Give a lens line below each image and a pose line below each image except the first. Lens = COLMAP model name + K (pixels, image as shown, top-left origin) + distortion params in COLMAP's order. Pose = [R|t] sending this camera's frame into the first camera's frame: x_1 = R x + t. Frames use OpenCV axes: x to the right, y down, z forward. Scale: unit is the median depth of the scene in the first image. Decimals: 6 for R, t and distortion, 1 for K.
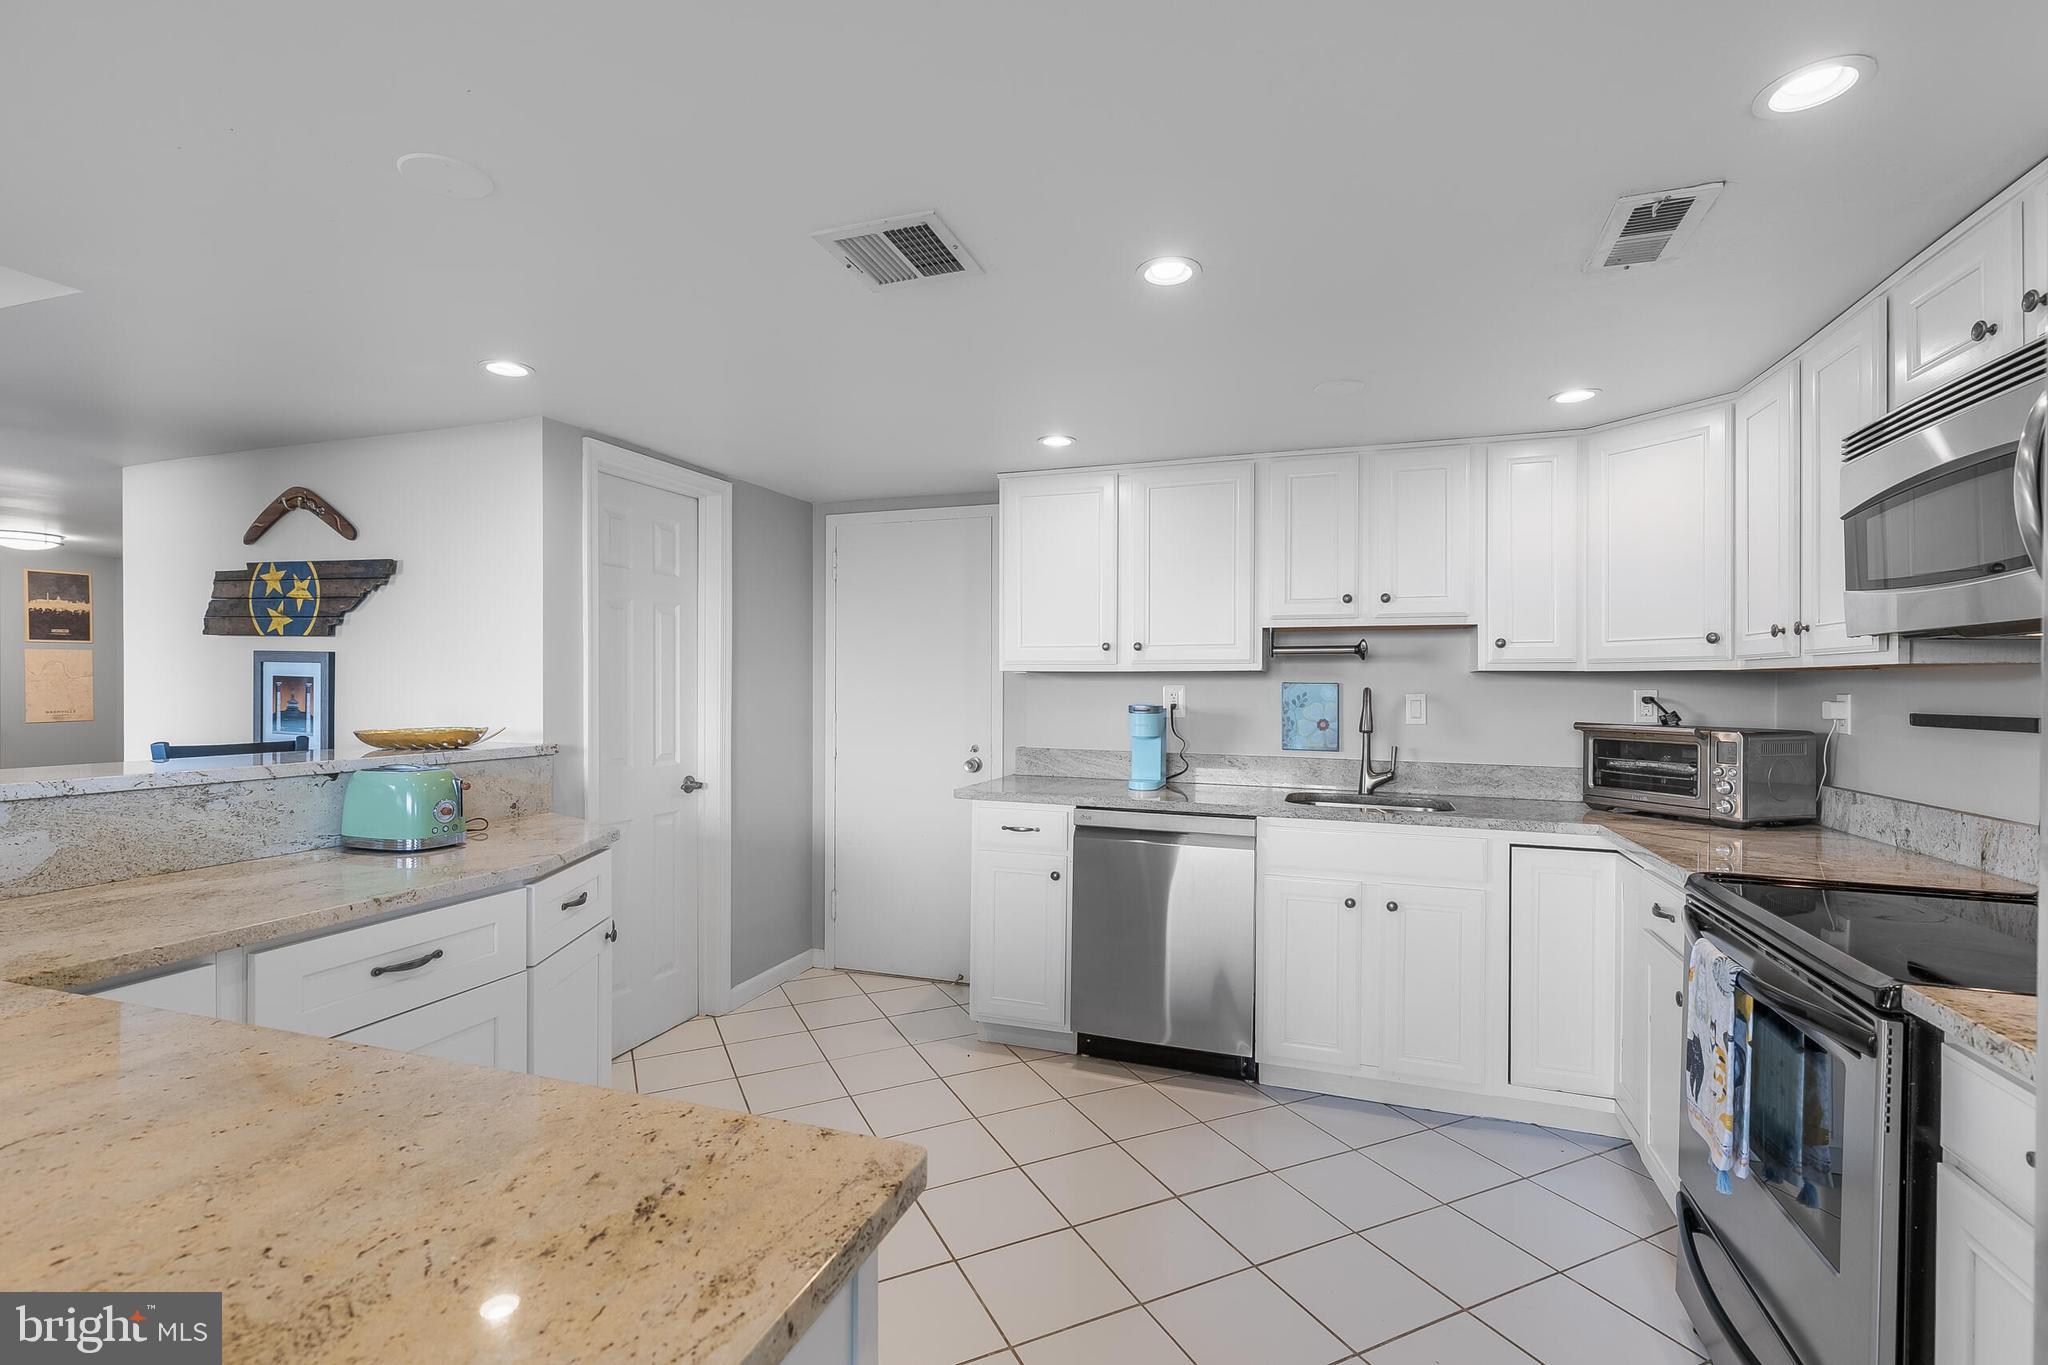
lens RADIAL K [[924.0, 0, 1024.0], [0, 924.0, 682.5], [0, 0, 1]] dist [0.008547, -0.000504]
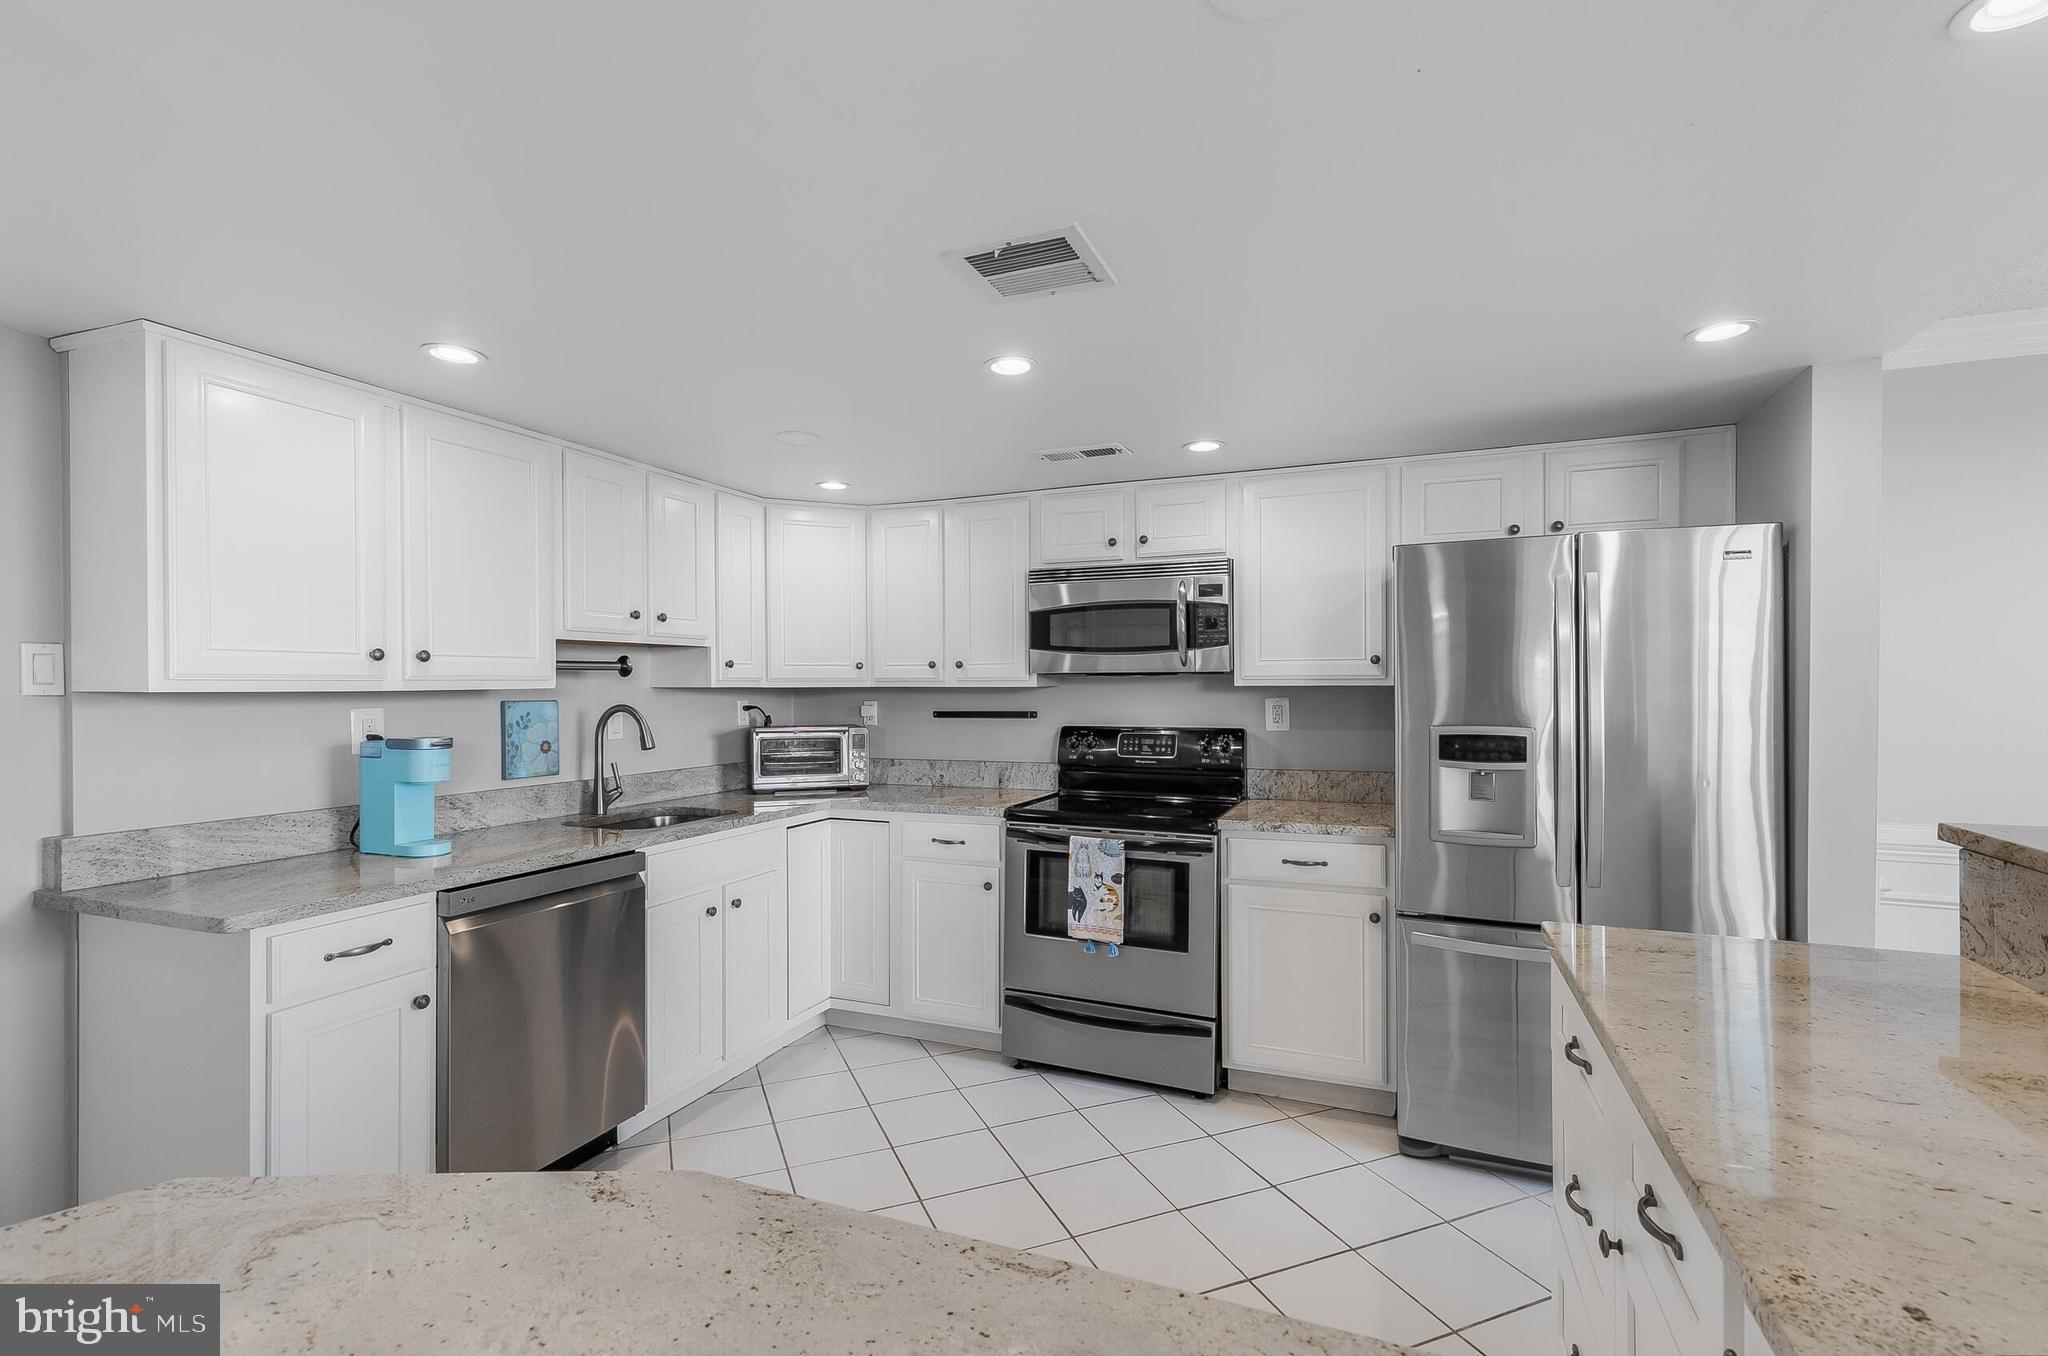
lens RADIAL K [[920.2, 0, 1019.7], [0, 920.2, 686.1], [0, 0, 1]] dist [0.007701, -0.001588]
pose [[0.059740, -0.008047, 0.998182, -0.600399], [0.002315, 0.999966, 0.007923, -0.021639], [-0.998211, 0.001837, 0.059756, 0.533325]]
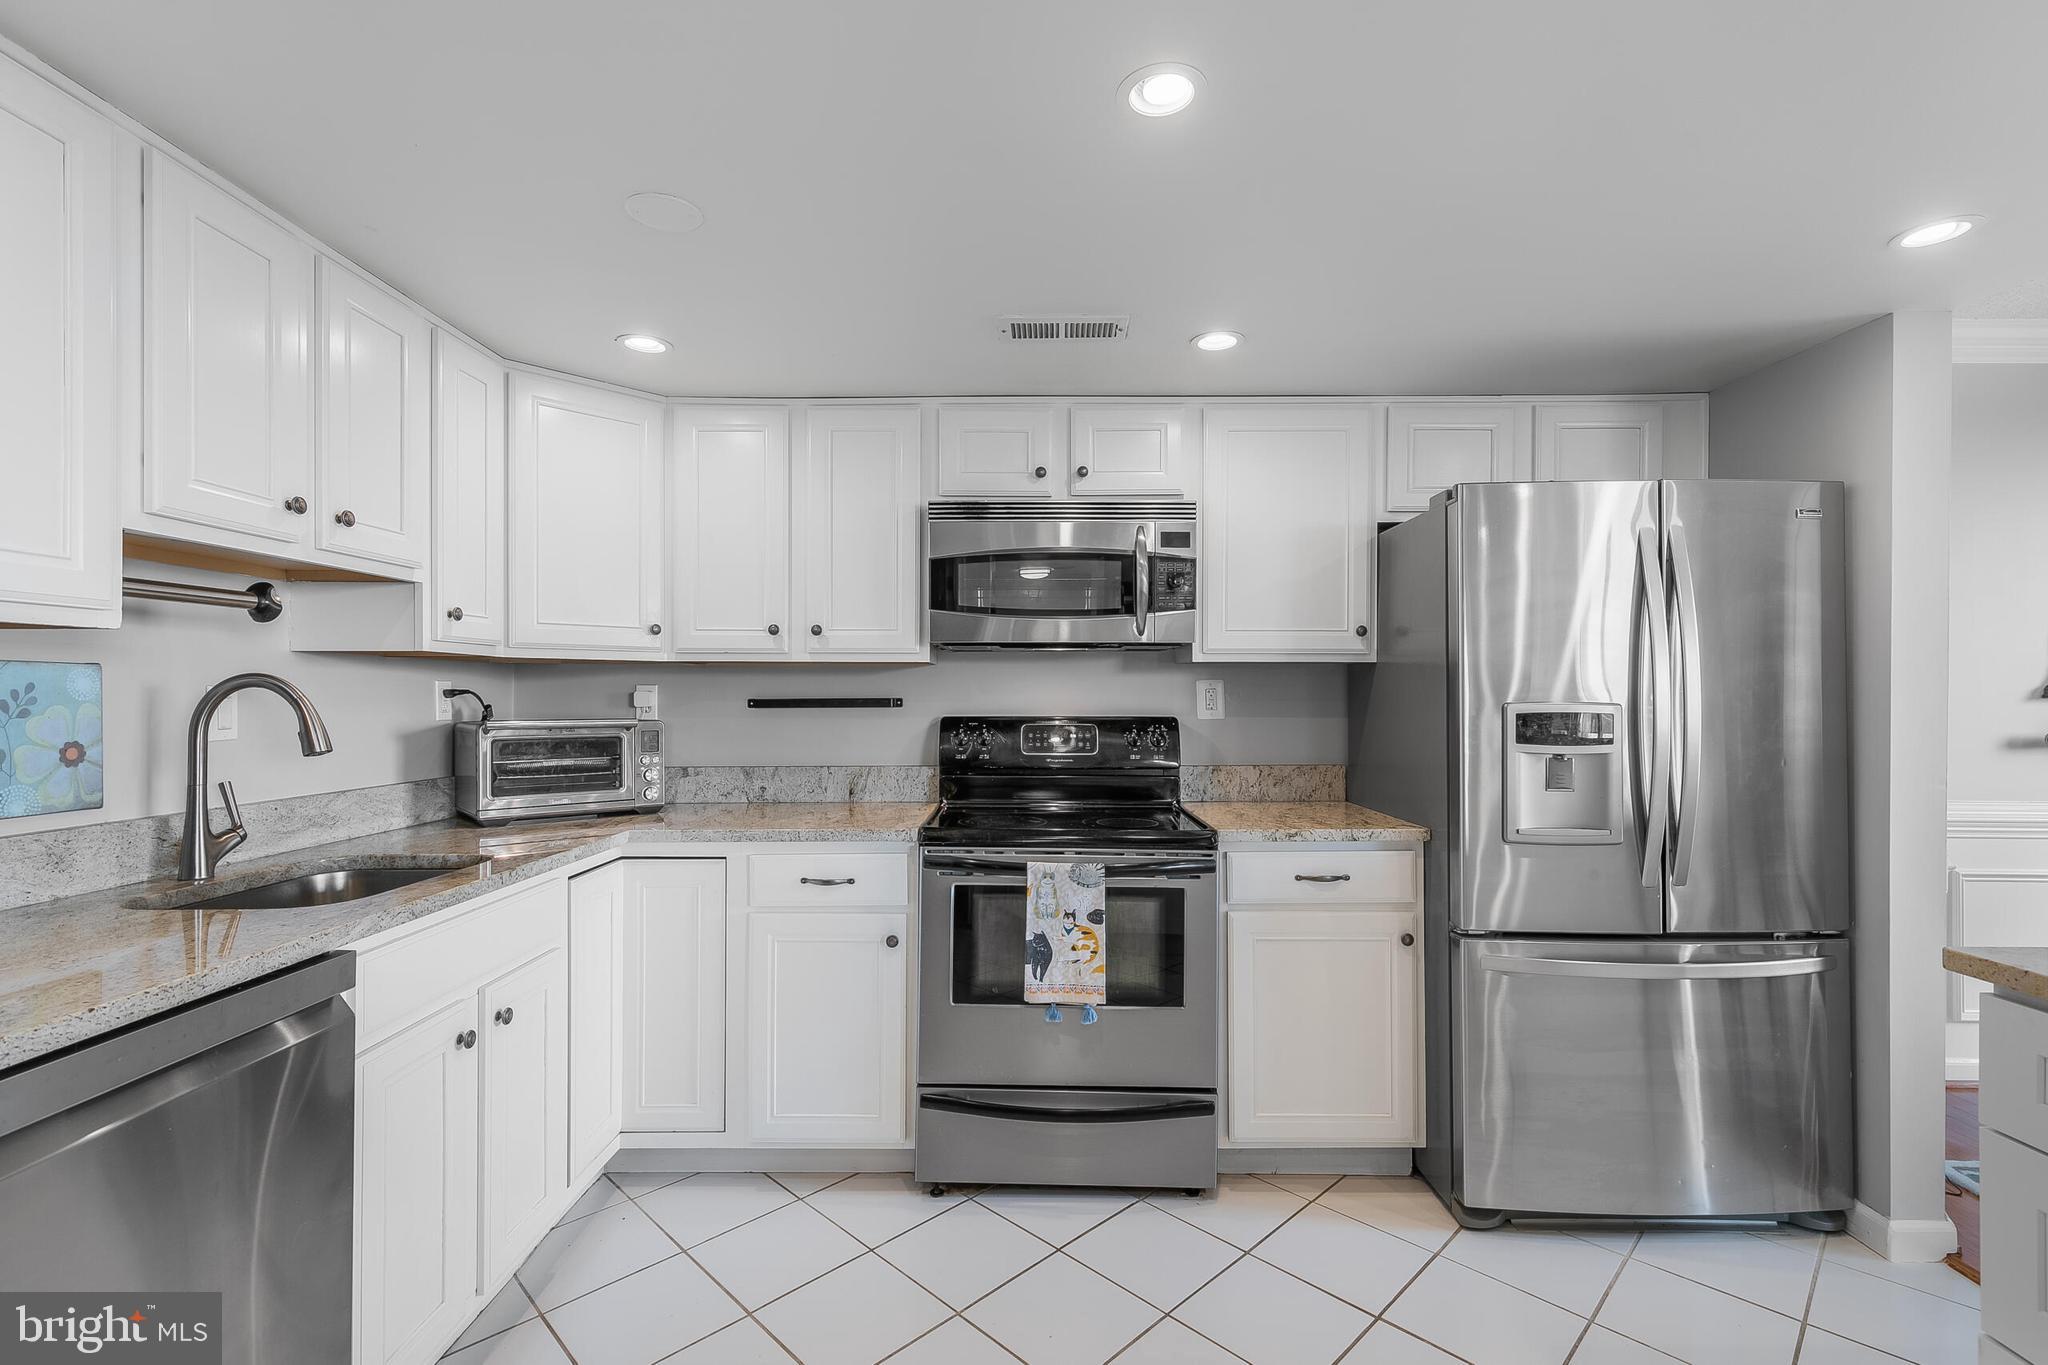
lens RADIAL K [[920.2, 0, 1019.7], [0, 920.2, 690.6], [0, 0, 1]] dist [0.007701, -0.001588]
pose [[-0.322144, -0.003470, 0.946684, -0.285227], [-0.004762, 0.999987, 0.002045, 0.012415], [-0.946679, -0.003850, -0.322156, 0.775281]]
